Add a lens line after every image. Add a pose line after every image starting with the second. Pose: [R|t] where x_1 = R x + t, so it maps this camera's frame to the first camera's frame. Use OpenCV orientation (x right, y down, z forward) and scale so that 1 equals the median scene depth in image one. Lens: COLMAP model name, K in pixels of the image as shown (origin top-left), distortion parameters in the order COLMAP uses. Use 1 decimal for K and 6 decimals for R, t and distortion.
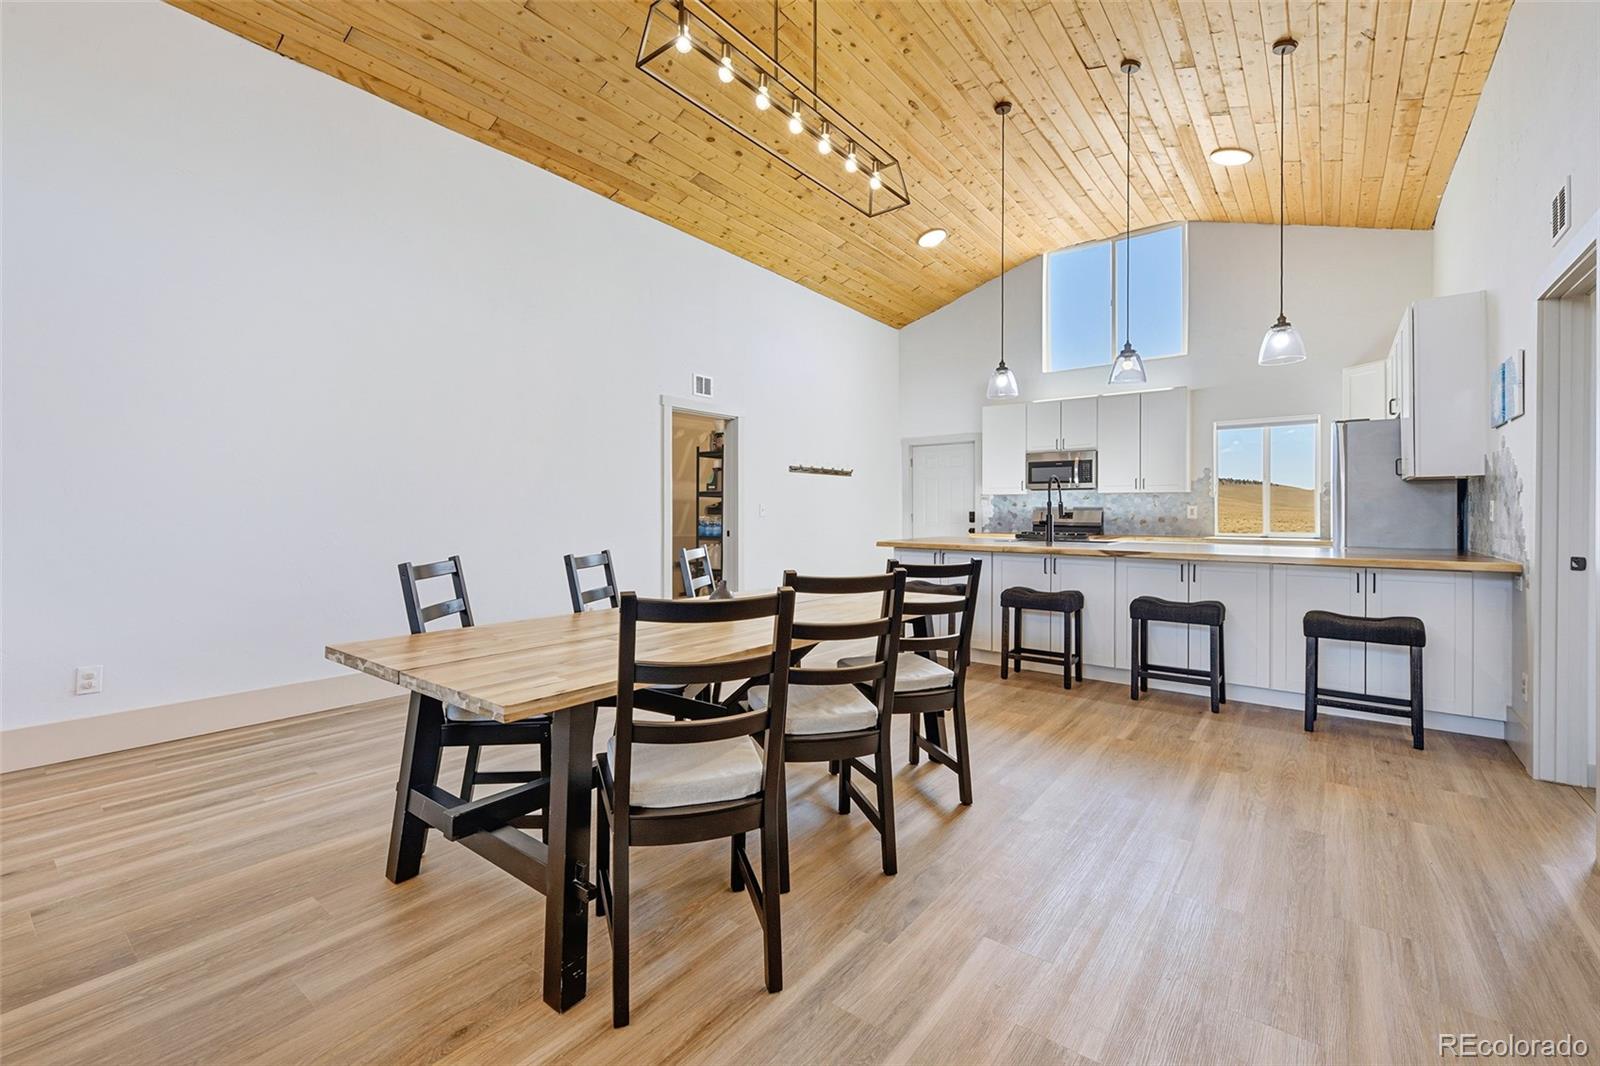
lens RADIAL K [[682.2, 0, 785.4], [0, 682.2, 502.5], [0, 0, 1]] dist [0.009442, -0.002181]
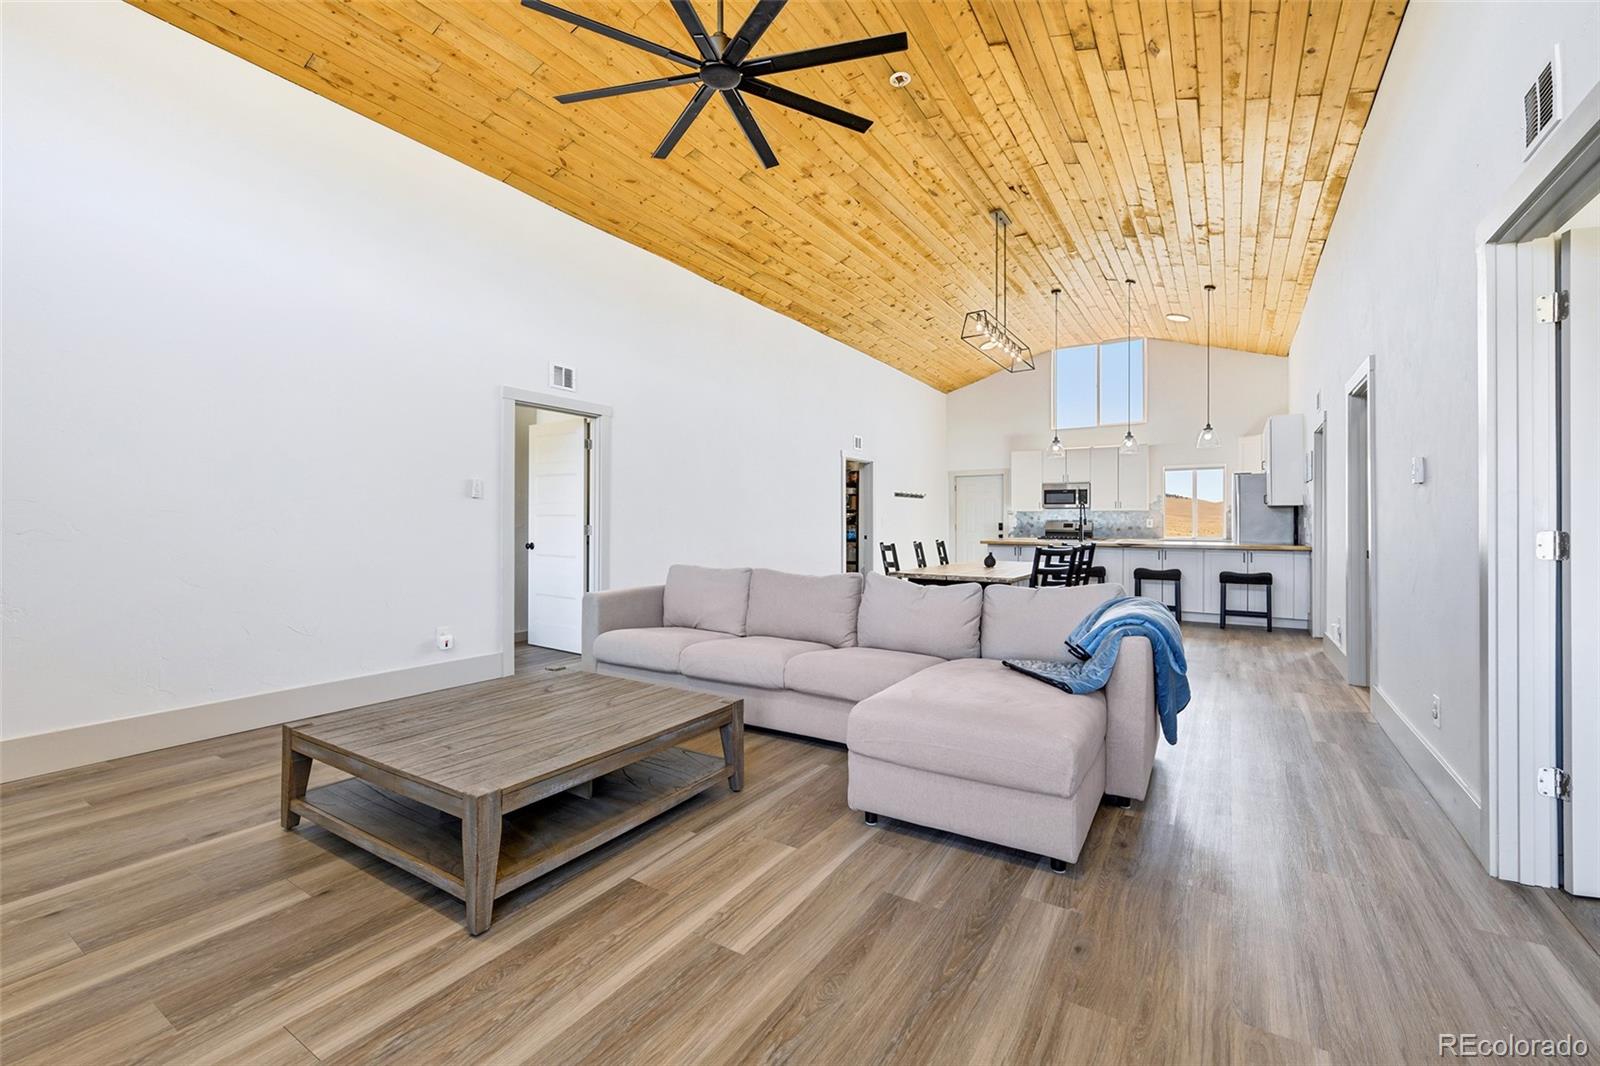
lens RADIAL K [[682.2, 0, 790.0], [0, 682.2, 511.9], [0, 0, 1]] dist [0.009442, -0.002181]
pose [[0.995228, 0.000564, 0.097575, -0.470256], [-0.000357, 0.999998, -0.002143, -0.010342], [-0.097576, 0.002098, 0.995226, -0.594374]]
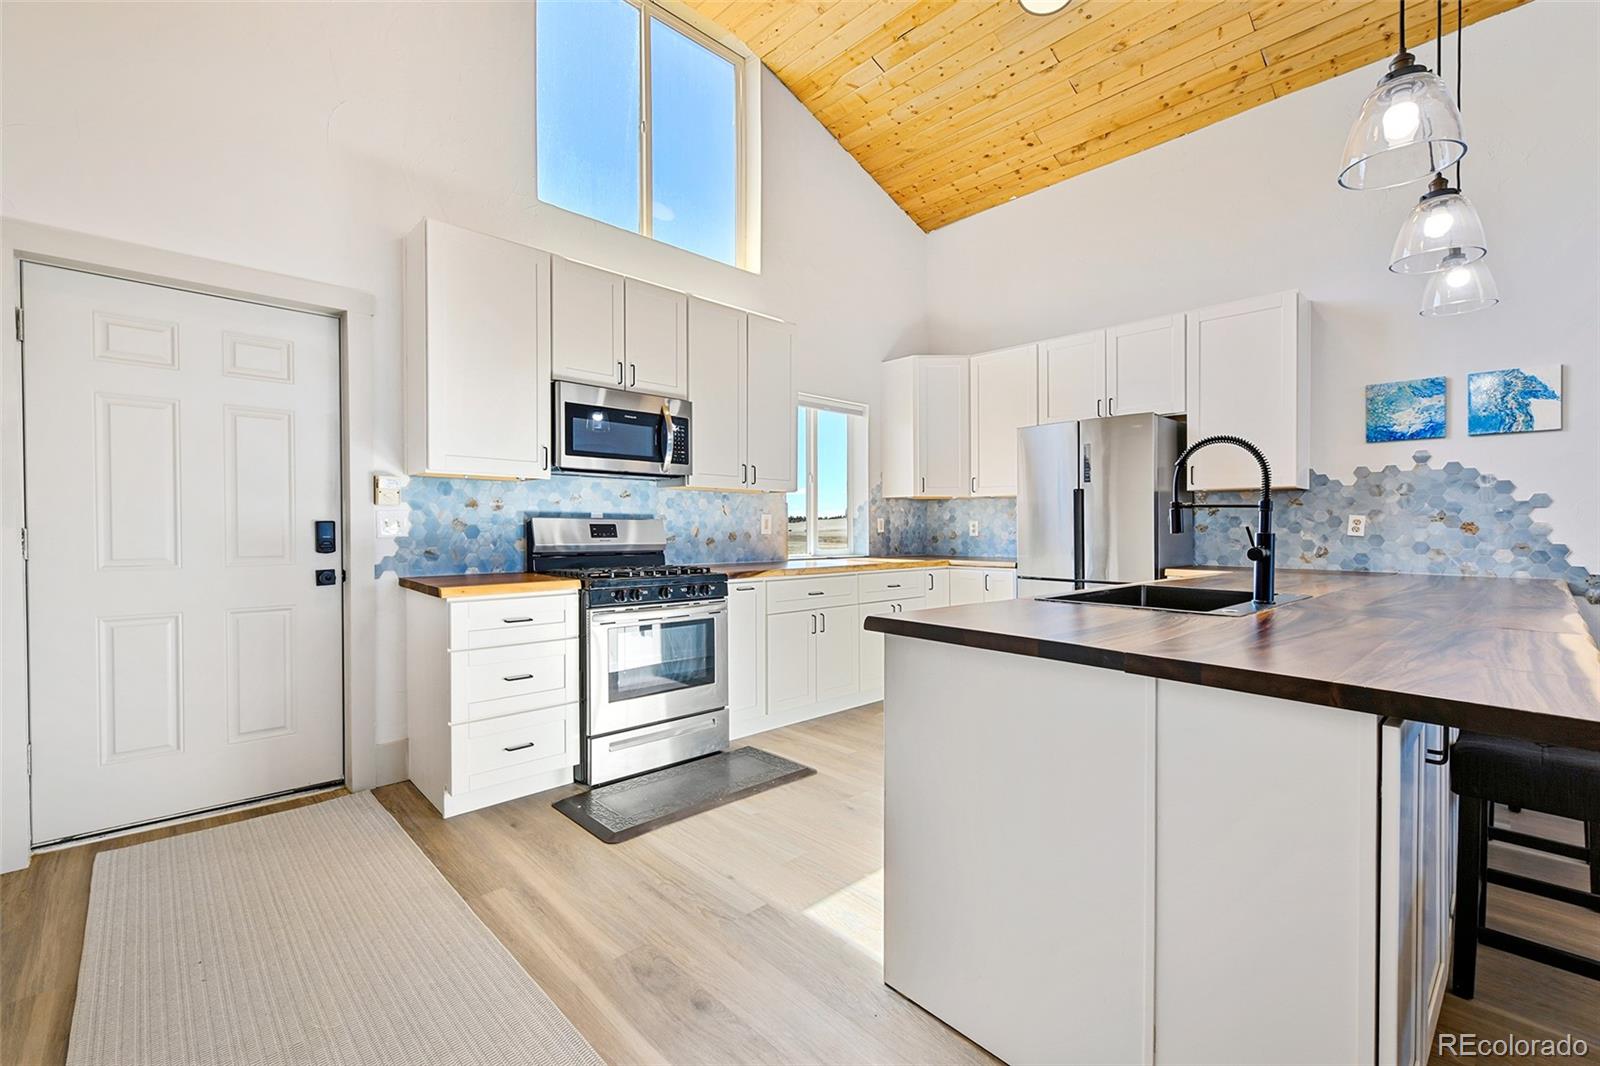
lens RADIAL K [[682.2, 0, 780.1], [0, 682.2, 510.0], [0, 0, 1]] dist [0.009442, -0.002181]
pose [[0.144433, 0.021551, 0.989280, -0.044952], [-0.018522, 0.999647, -0.019073, 0.015562], [-0.989341, -0.015568, 0.144781, 1.111161]]
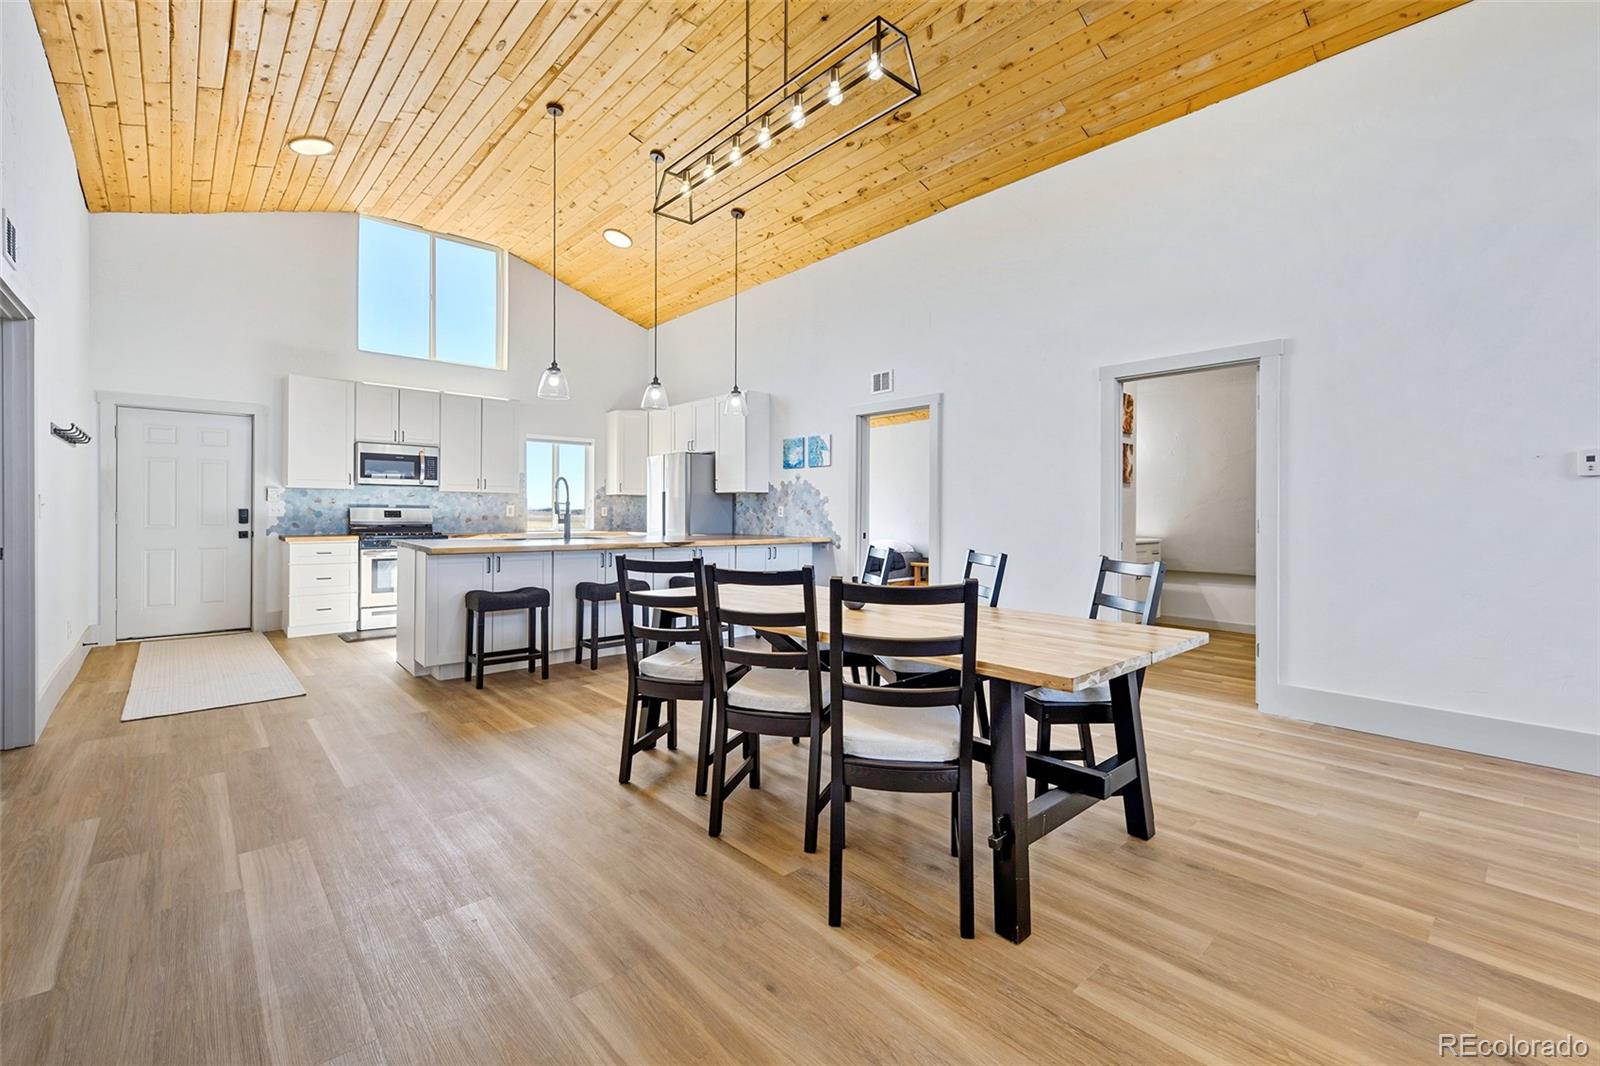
lens RADIAL K [[682.2, 0, 794.5], [0, 682.2, 508.9], [0, 0, 1]] dist [0.009442, -0.002181]
pose [[0.162442, 0.004794, 0.986706, -0.558316], [-0.019032, 0.999817, -0.001724, 0.004403], [-0.986534, -0.018498, 0.162504, 0.434810]]
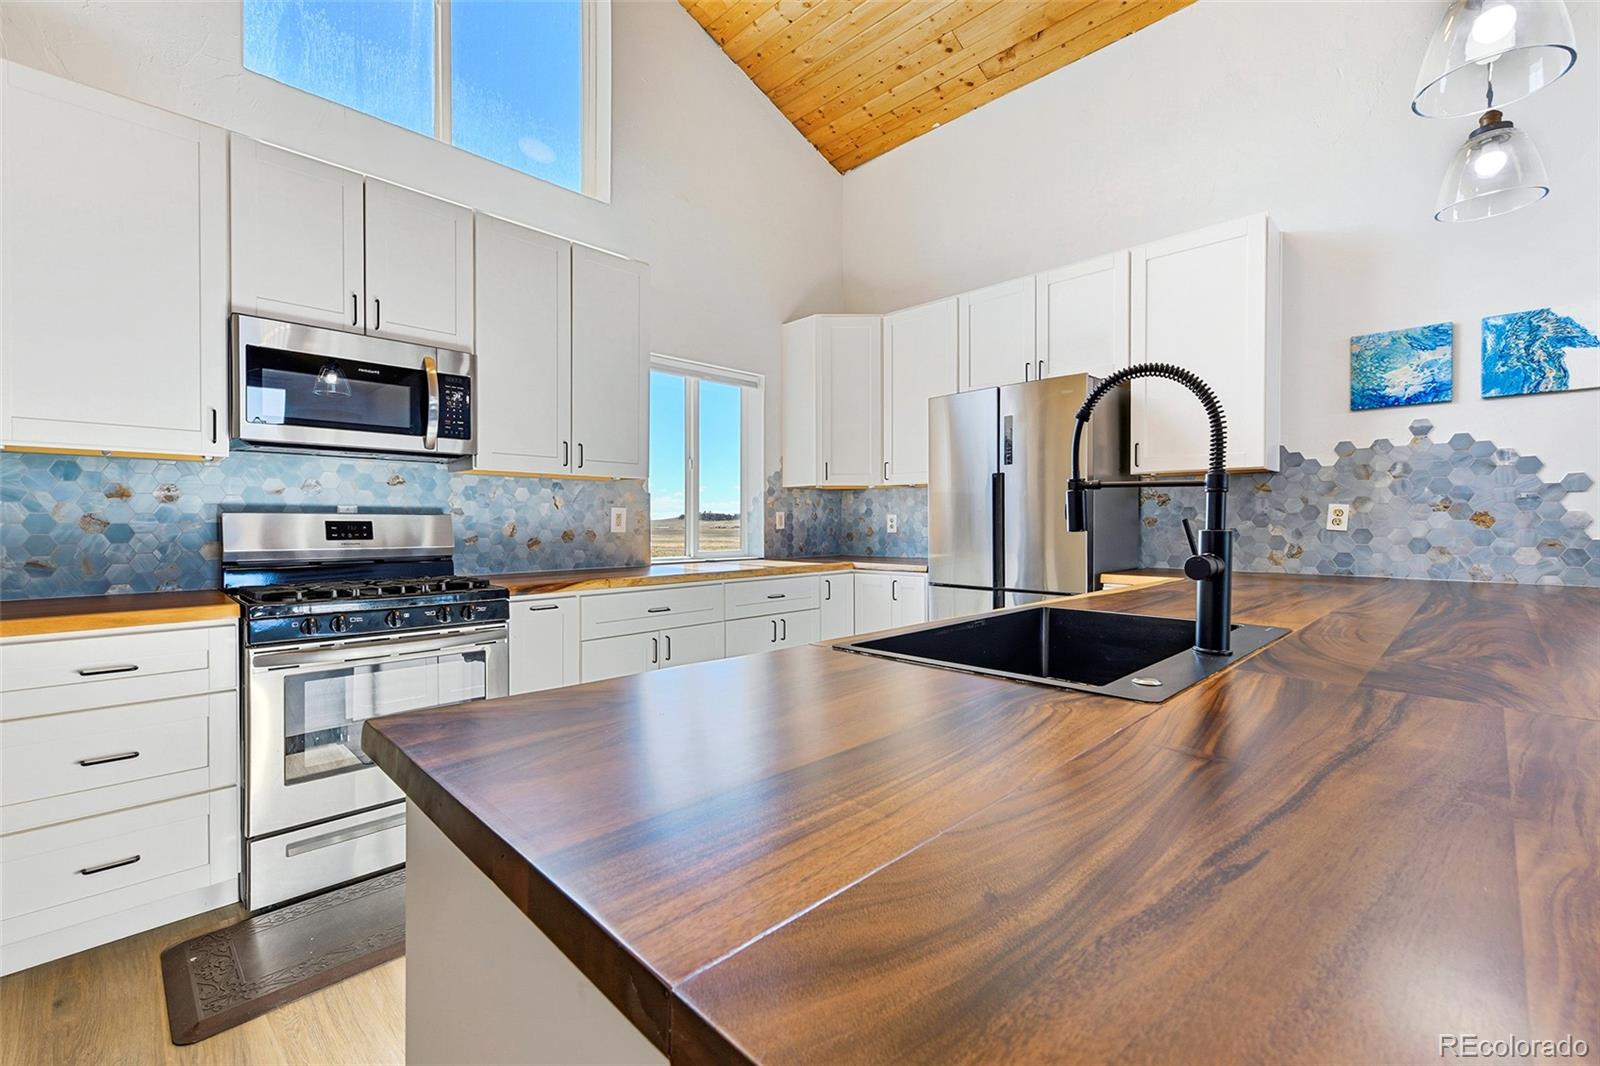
lens RADIAL K [[682.2, 0, 793.6], [0, 682.2, 514.6], [0, 0, 1]] dist [0.009442, -0.002181]
pose [[0.100595, 0.007622, 0.994898, 0.127465], [-0.012303, 0.999904, -0.006416, 0.014396], [-0.994851, -0.011595, 0.100679, 1.017708]]
